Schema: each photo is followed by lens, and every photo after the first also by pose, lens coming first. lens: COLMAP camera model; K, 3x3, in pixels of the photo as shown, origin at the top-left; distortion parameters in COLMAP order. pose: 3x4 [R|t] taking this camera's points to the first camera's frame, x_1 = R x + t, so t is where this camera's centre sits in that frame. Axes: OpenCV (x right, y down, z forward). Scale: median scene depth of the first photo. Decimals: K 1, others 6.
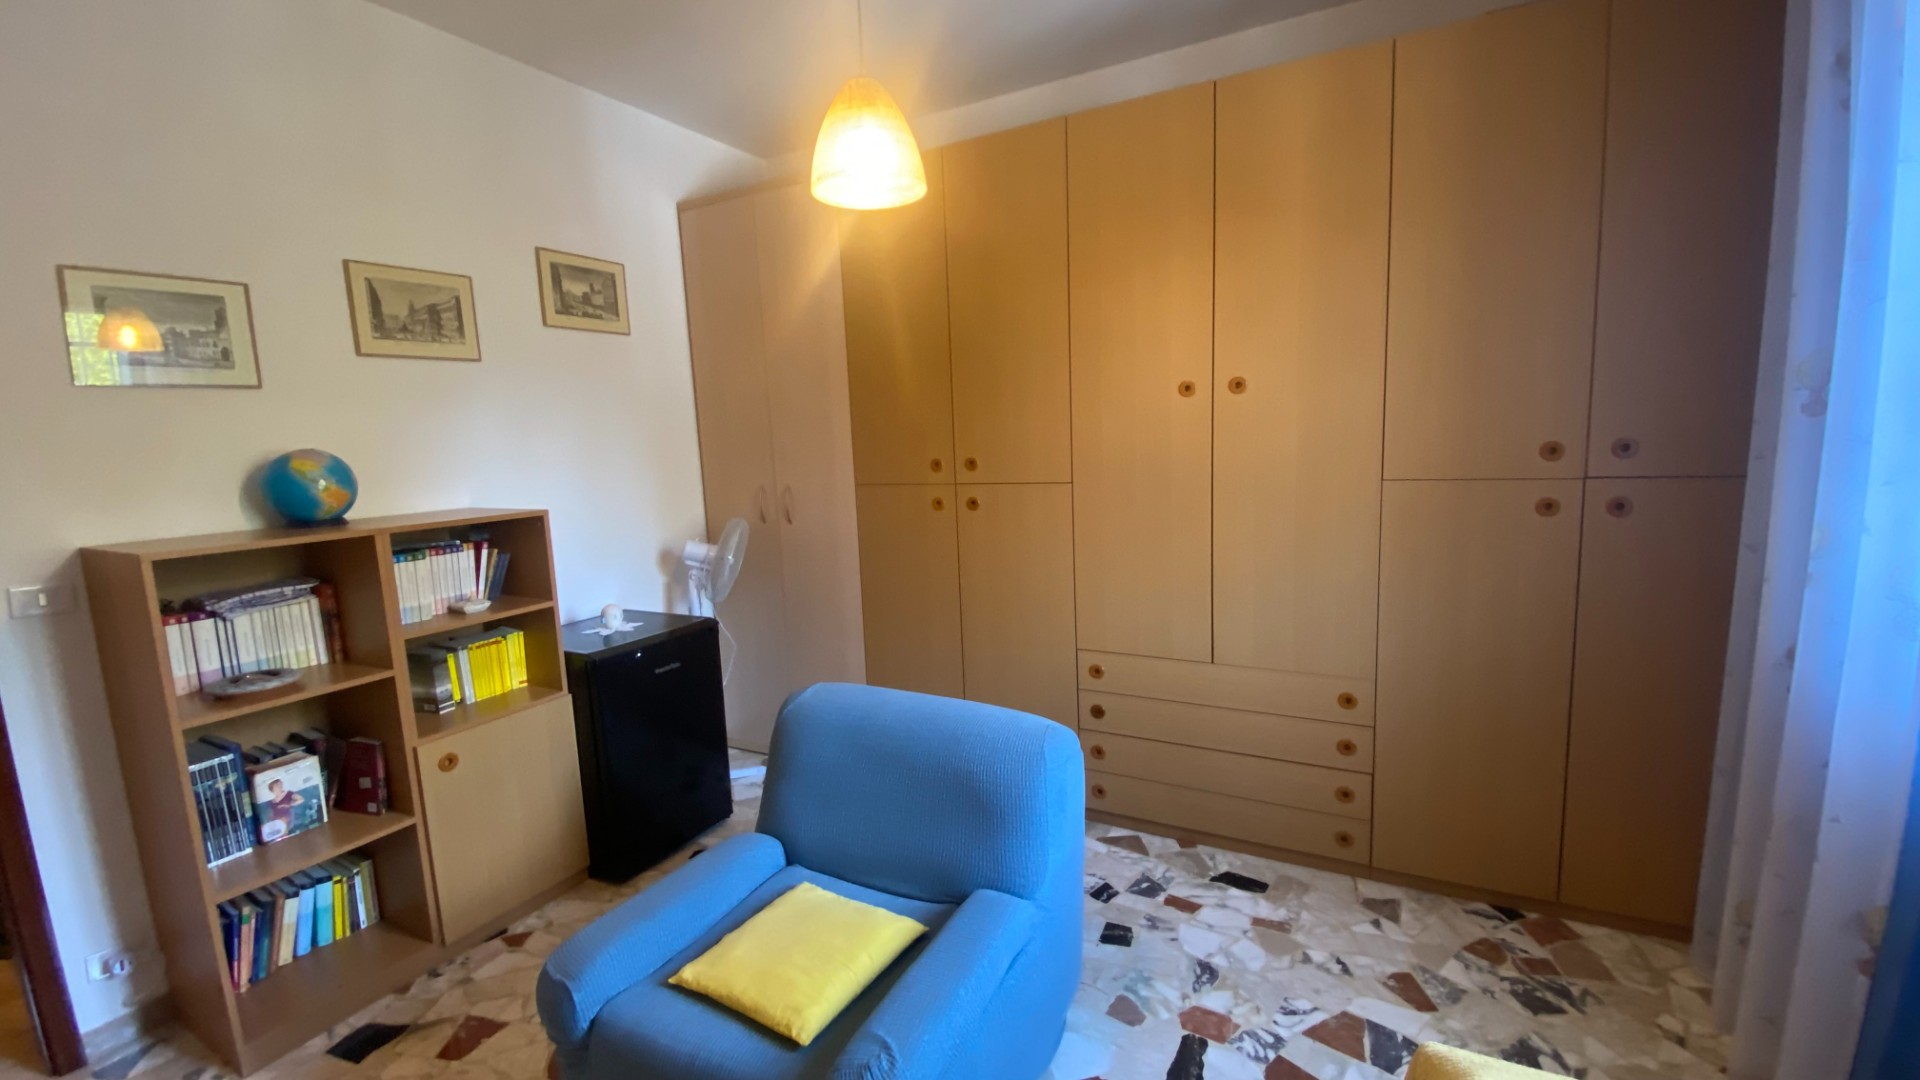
lens RADIAL K [[775.4, 0, 959.1], [0, 775.4, 524.3], [0, 0, 1]] dist [0.008182, -0.014326]
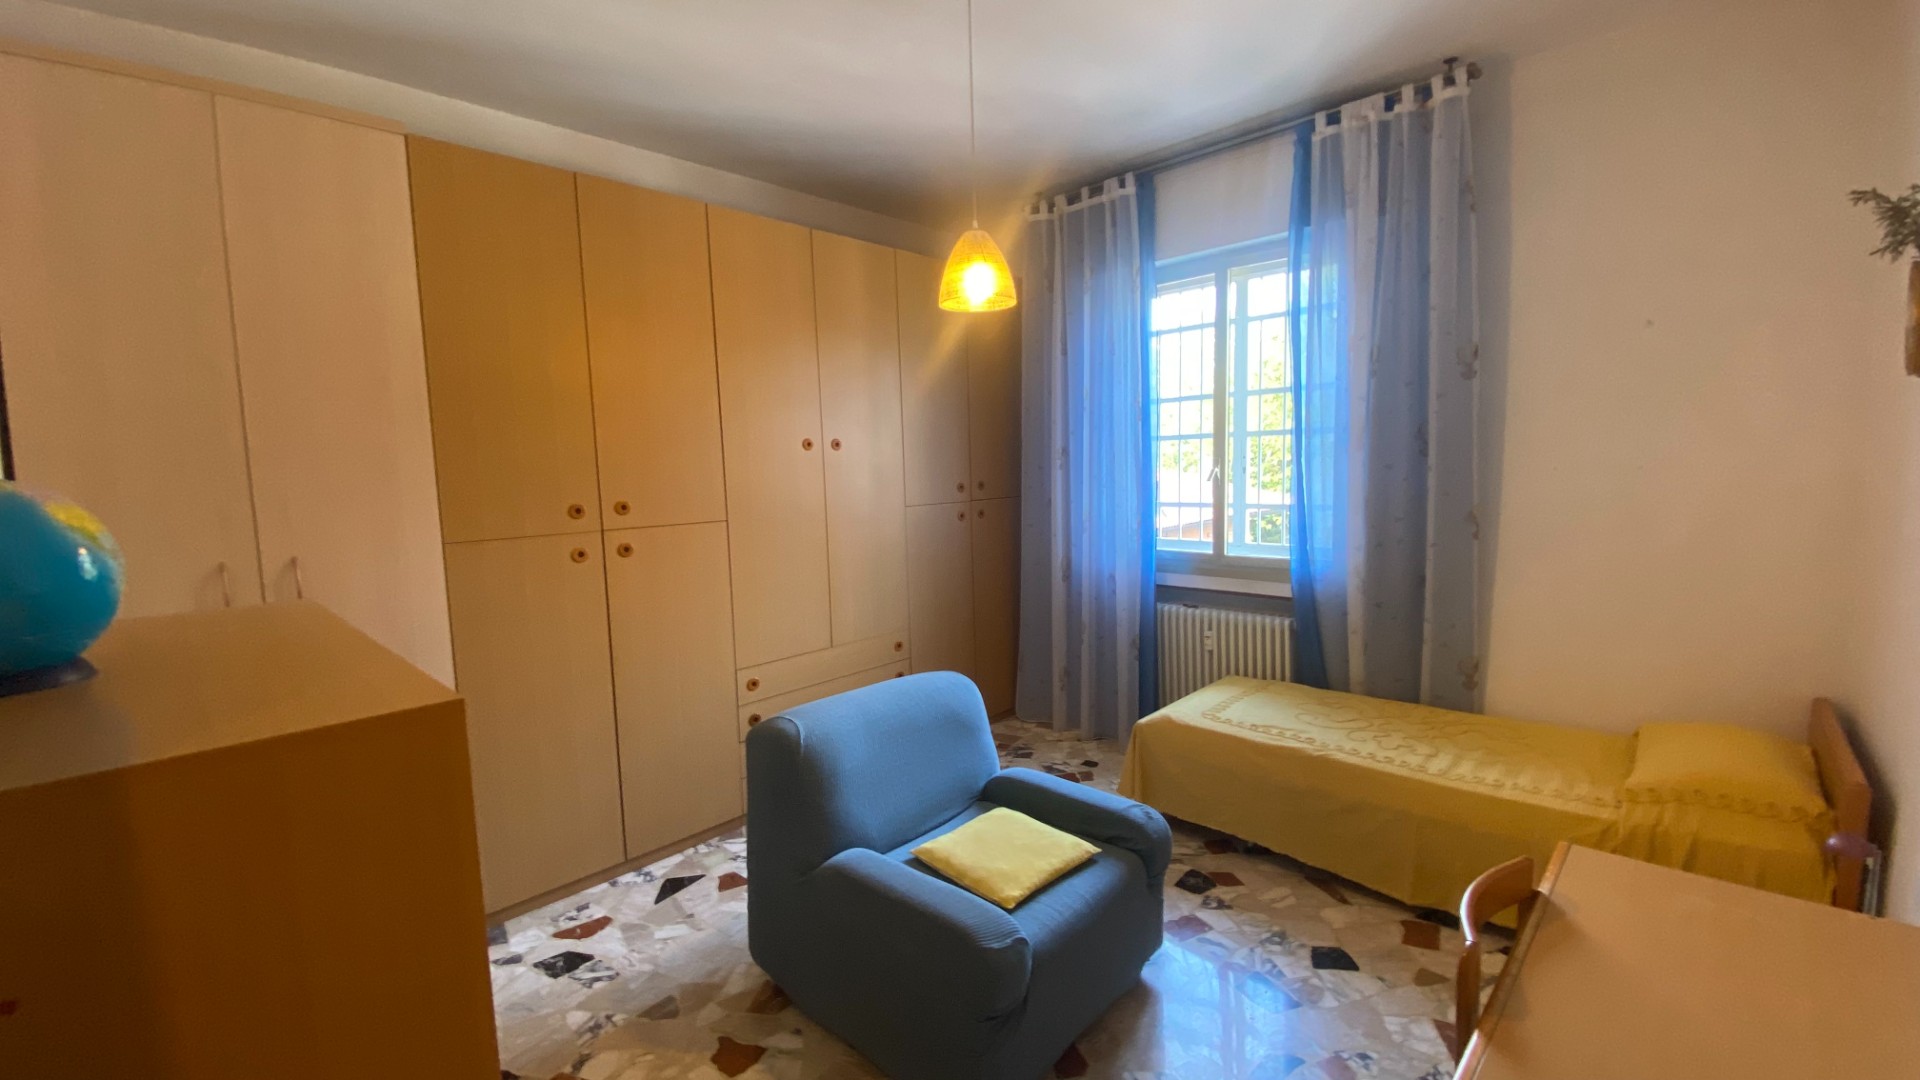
lens RADIAL K [[775.4, 0, 954.9], [0, 775.4, 533.5], [0, 0, 1]] dist [0.008182, -0.014326]
pose [[0.260831, -0.049102, 0.964135, -0.967963], [0.133426, 0.990955, 0.014372, -0.008123], [-0.956119, 0.124892, 0.265024, 0.440220]]
